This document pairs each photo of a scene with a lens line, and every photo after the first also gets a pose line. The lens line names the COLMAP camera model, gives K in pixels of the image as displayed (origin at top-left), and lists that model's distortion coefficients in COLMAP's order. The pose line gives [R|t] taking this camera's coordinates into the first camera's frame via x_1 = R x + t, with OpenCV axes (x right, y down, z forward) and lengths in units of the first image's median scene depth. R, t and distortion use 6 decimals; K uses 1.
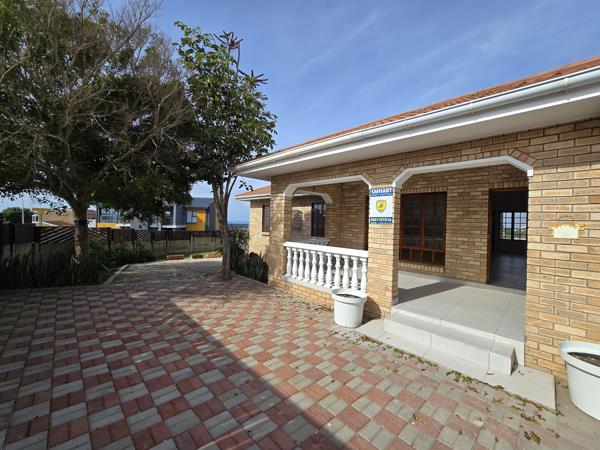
lens RADIAL K [[247.0, 0, 302.3], [0, 247.0, 221.0], [0, 0, 1]] dist [-0.000663, 0.000262]
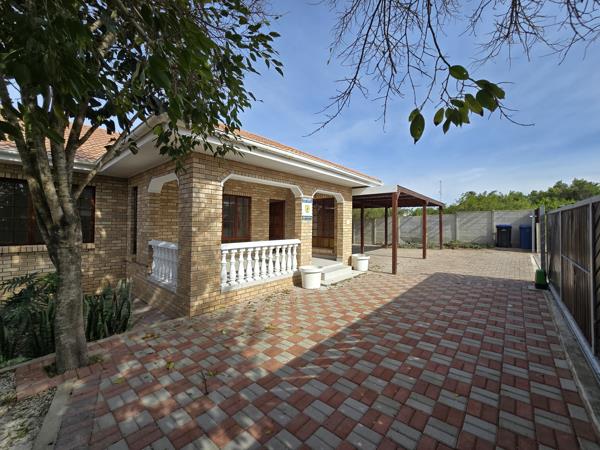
lens RADIAL K [[245.4, 0, 303.1], [0, 245.4, 221.3], [0, 0, 1]] dist [0.001681, 0.000153]
pose [[-0.087883, -0.020972, 0.995910, -0.973582], [-0.011475, 0.999733, 0.020040, -0.009539], [-0.996065, -0.009667, -0.088100, 0.908281]]
